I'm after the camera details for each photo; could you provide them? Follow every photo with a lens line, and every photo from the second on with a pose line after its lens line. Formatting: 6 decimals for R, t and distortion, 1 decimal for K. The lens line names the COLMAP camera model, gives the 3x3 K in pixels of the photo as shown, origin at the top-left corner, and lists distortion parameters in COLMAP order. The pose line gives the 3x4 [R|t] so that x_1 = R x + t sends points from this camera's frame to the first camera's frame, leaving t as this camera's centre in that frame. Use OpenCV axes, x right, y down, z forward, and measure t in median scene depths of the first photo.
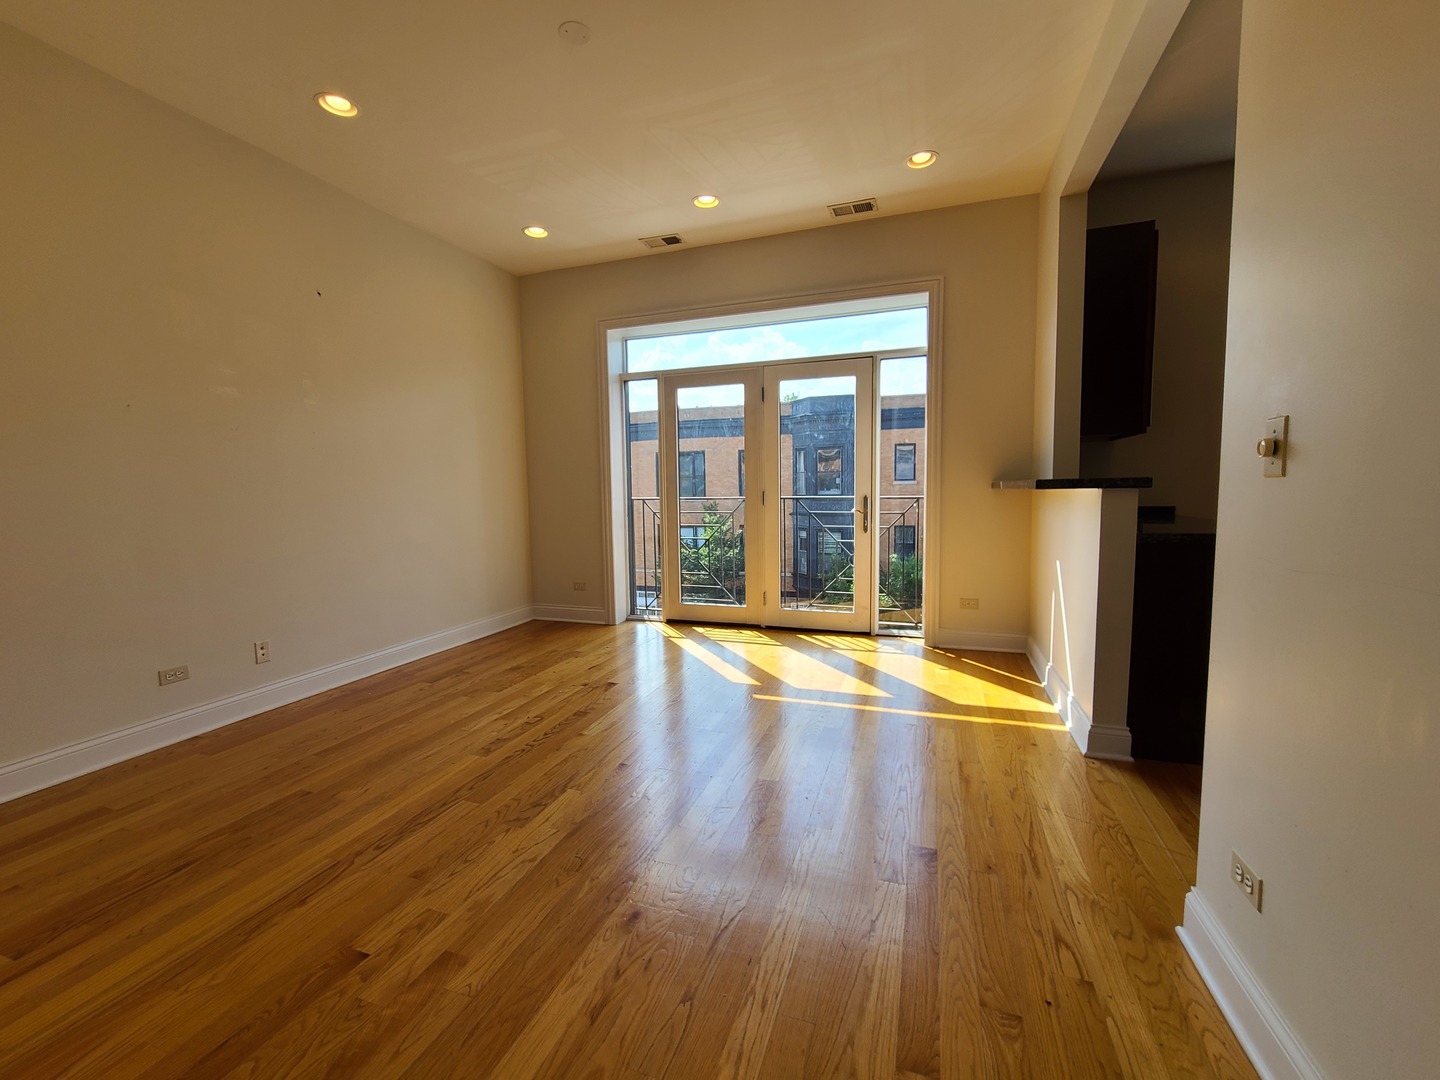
lens RADIAL K [[591.4, 0, 725.9], [0, 591.4, 537.9], [0, 0, 1]] dist [-0.005218, 0.000092]
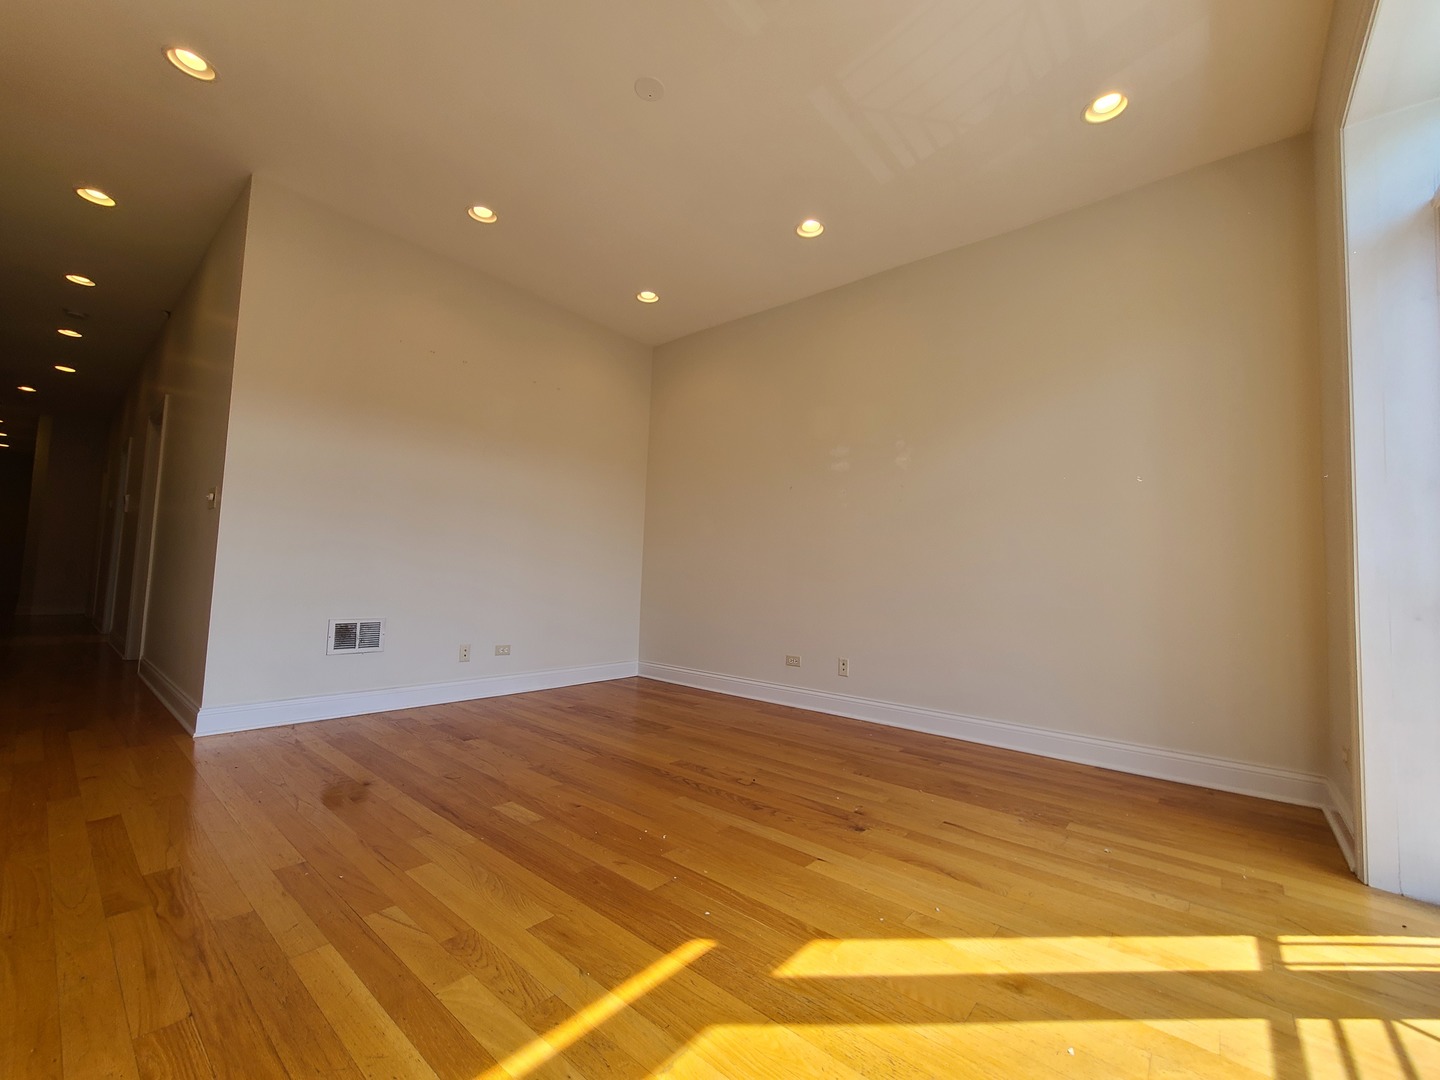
lens RADIAL K [[591.4, 0, 715.5], [0, 591.4, 538.4], [0, 0, 1]] dist [-0.005218, 0.000092]
pose [[-0.359654, -0.057980, -0.931282, 0.407826], [-0.110652, 0.993675, -0.019131, -0.018626], [0.926501, 0.096167, -0.363795, 0.984449]]
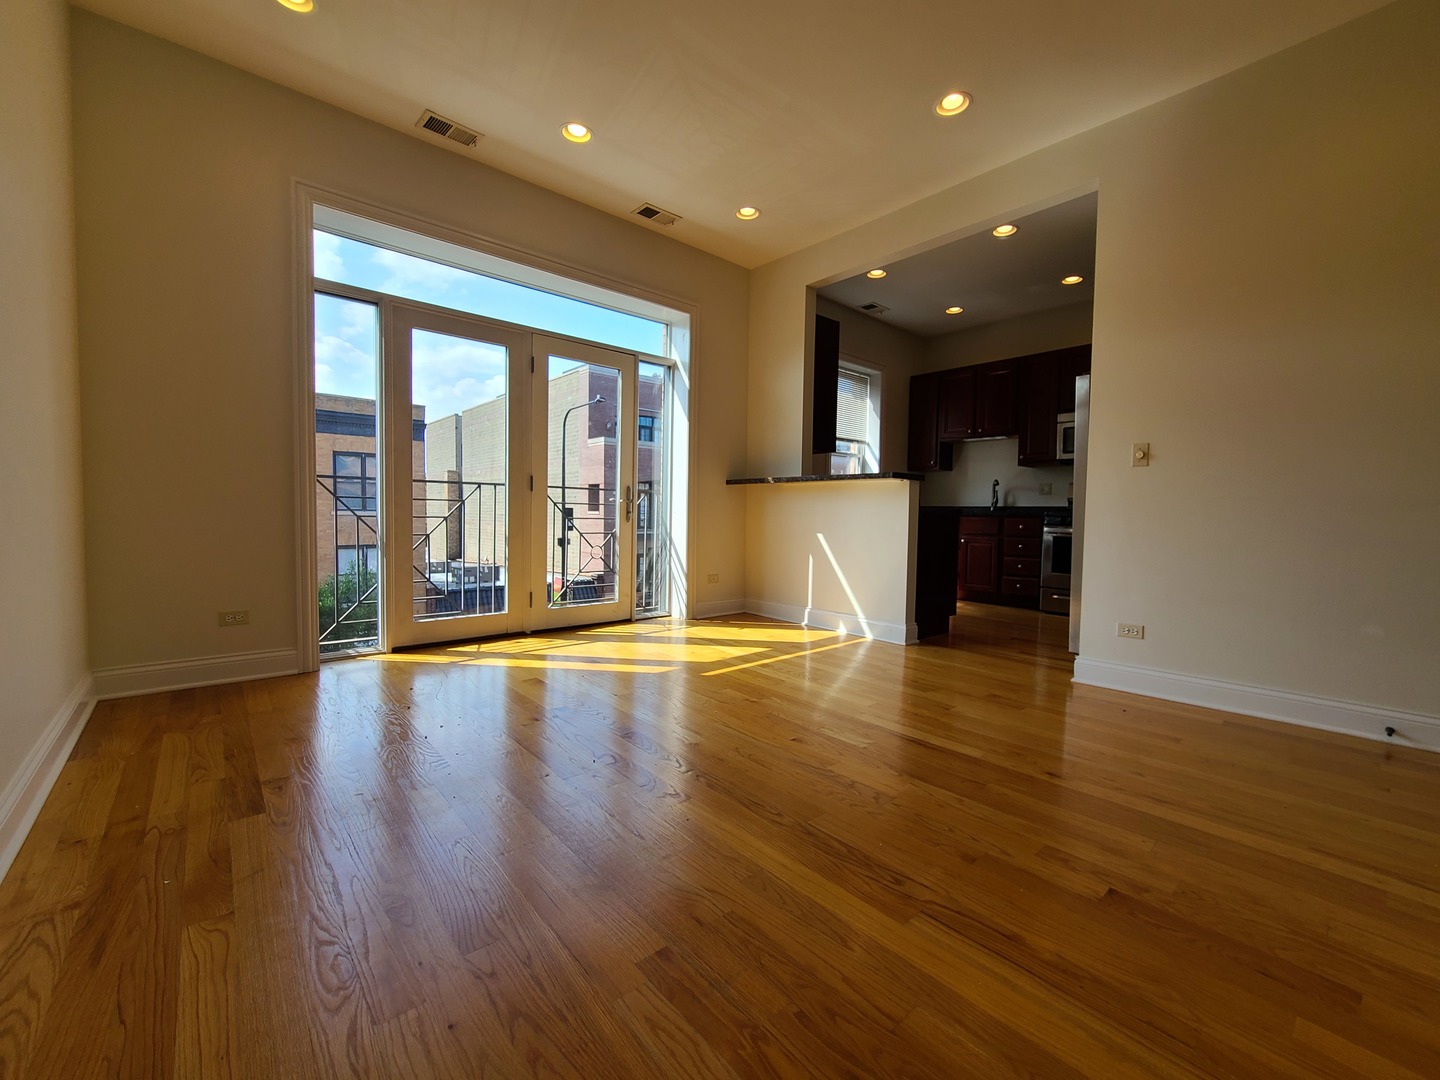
lens RADIAL K [[591.4, 0, 719.0], [0, 591.4, 538.0], [0, 0, 1]] dist [-0.005218, 0.000092]
pose [[0.492750, -0.013093, 0.870073, -0.690512], [0.049103, 0.998712, -0.012779, 0.047462], [-0.868784, 0.049021, 0.492758, 0.416615]]
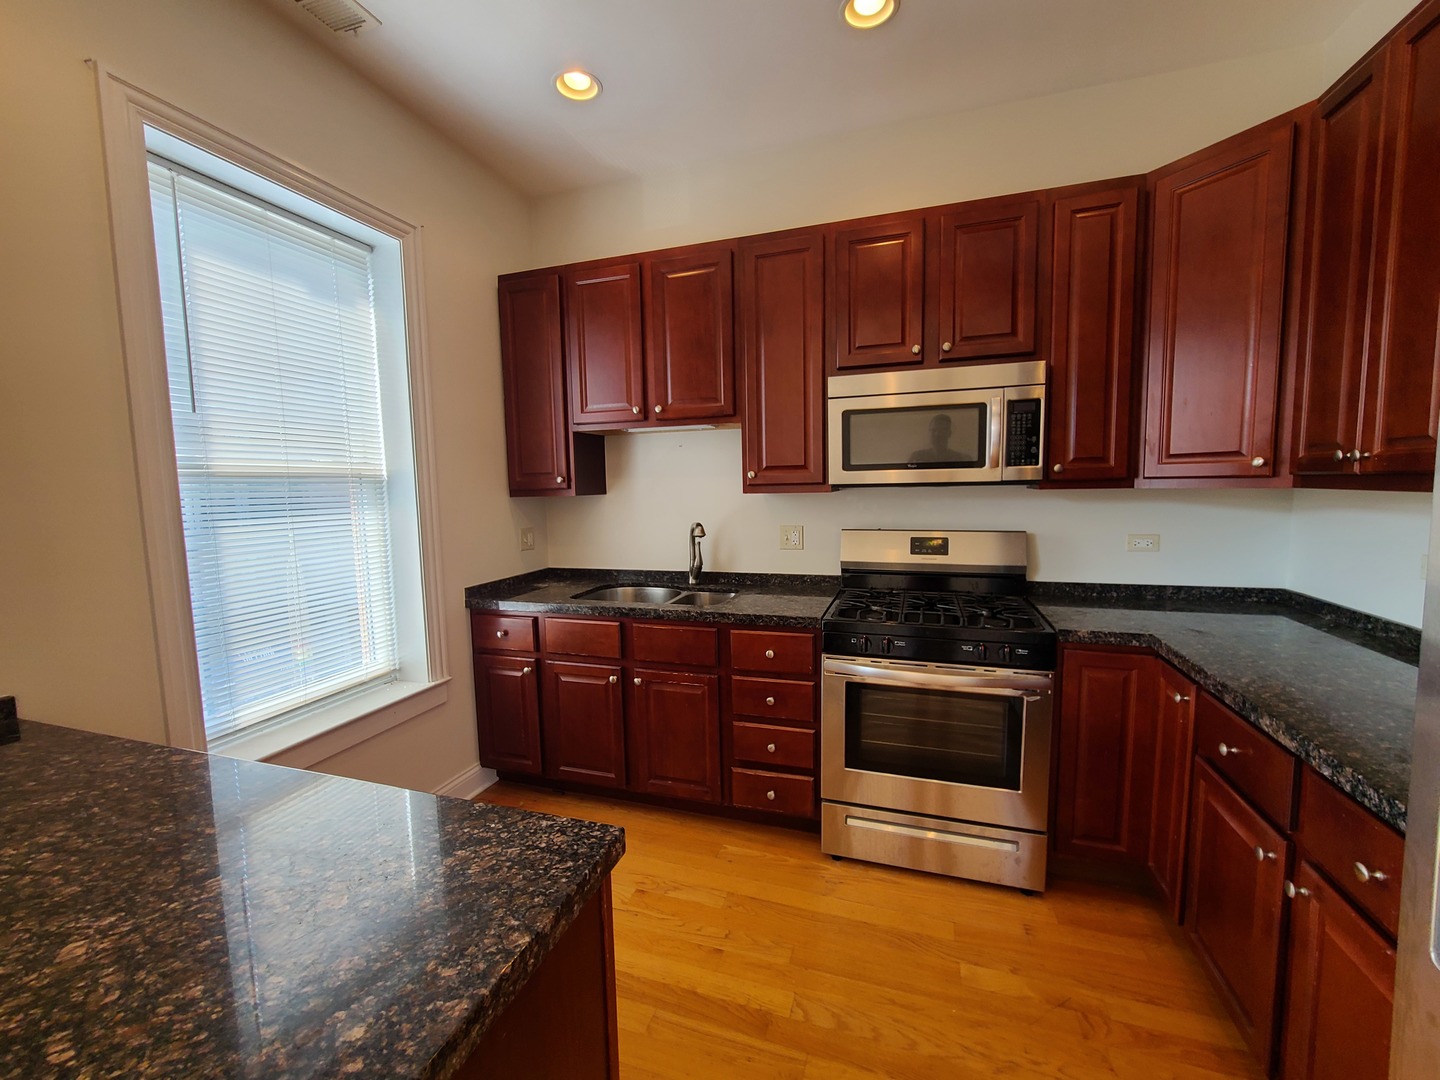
lens RADIAL K [[591.4, 0, 723.3], [0, 591.4, 540.5], [0, 0, 1]] dist [-0.005218, 0.000092]
pose [[-0.018384, -0.081137, 0.996533, 0.392986], [0.102573, 0.991290, 0.082603, -0.132819], [-0.994556, 0.103736, -0.009901, 0.527915]]
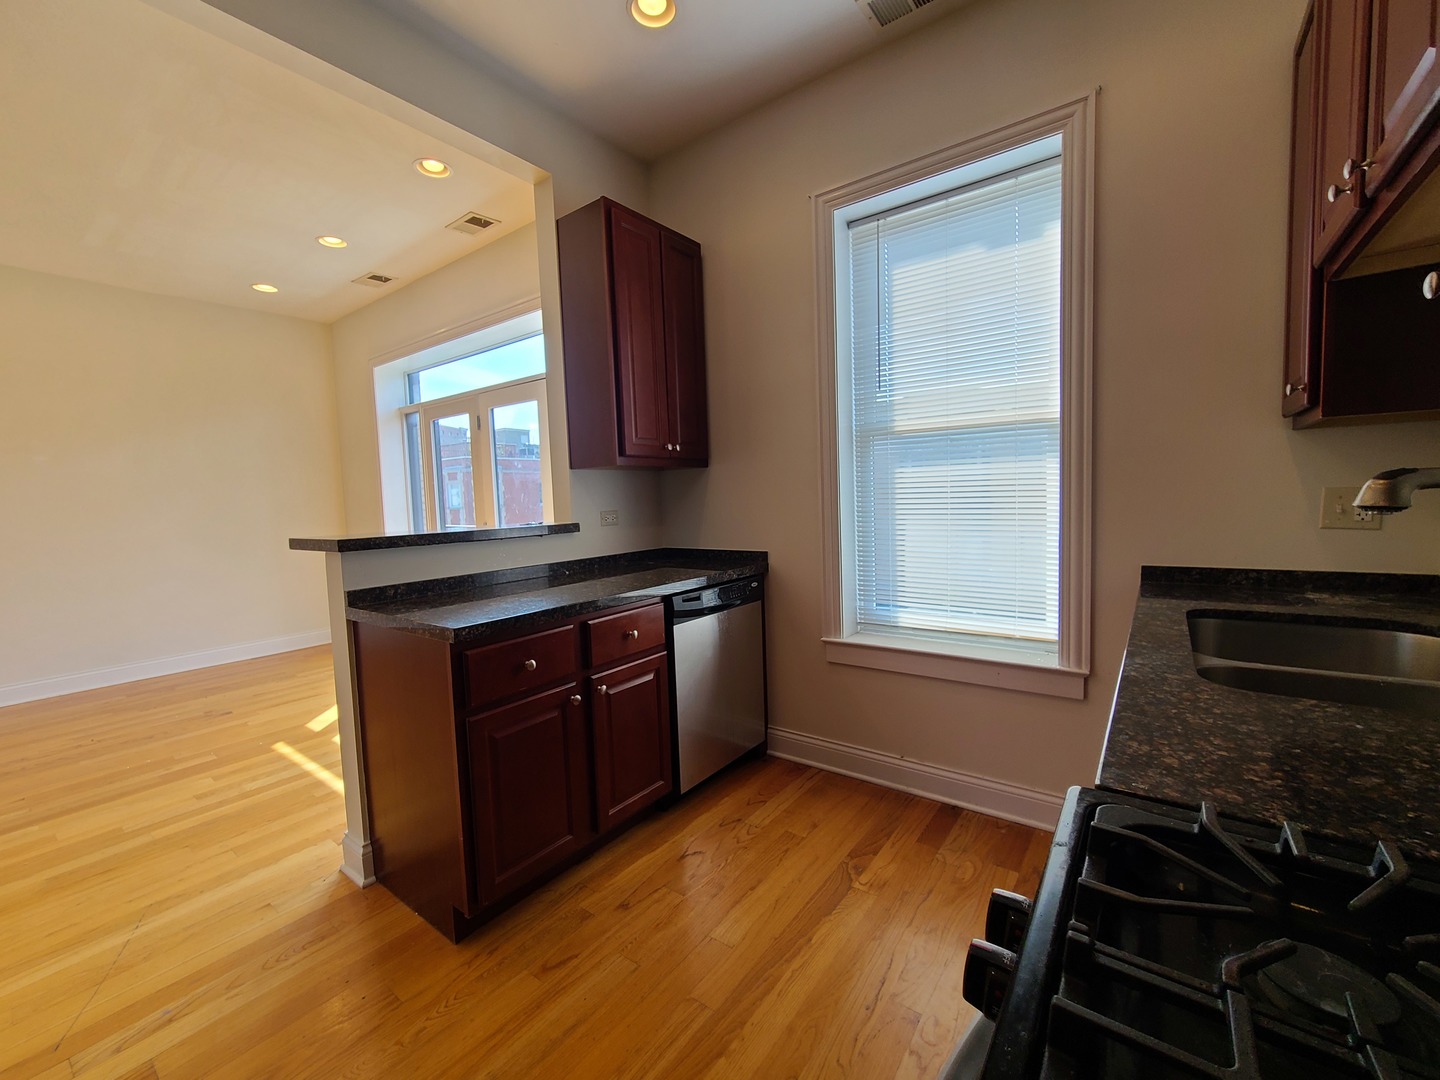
lens RADIAL K [[591.4, 0, 719.8], [0, 591.4, 539.8], [0, 0, 1]] dist [-0.005218, 0.000092]
pose [[0.951178, 0.009260, -0.308503, 0.905381], [-0.010061, 0.999949, -0.001005, -0.067836], [0.308478, 0.004060, 0.951223, 0.249648]]
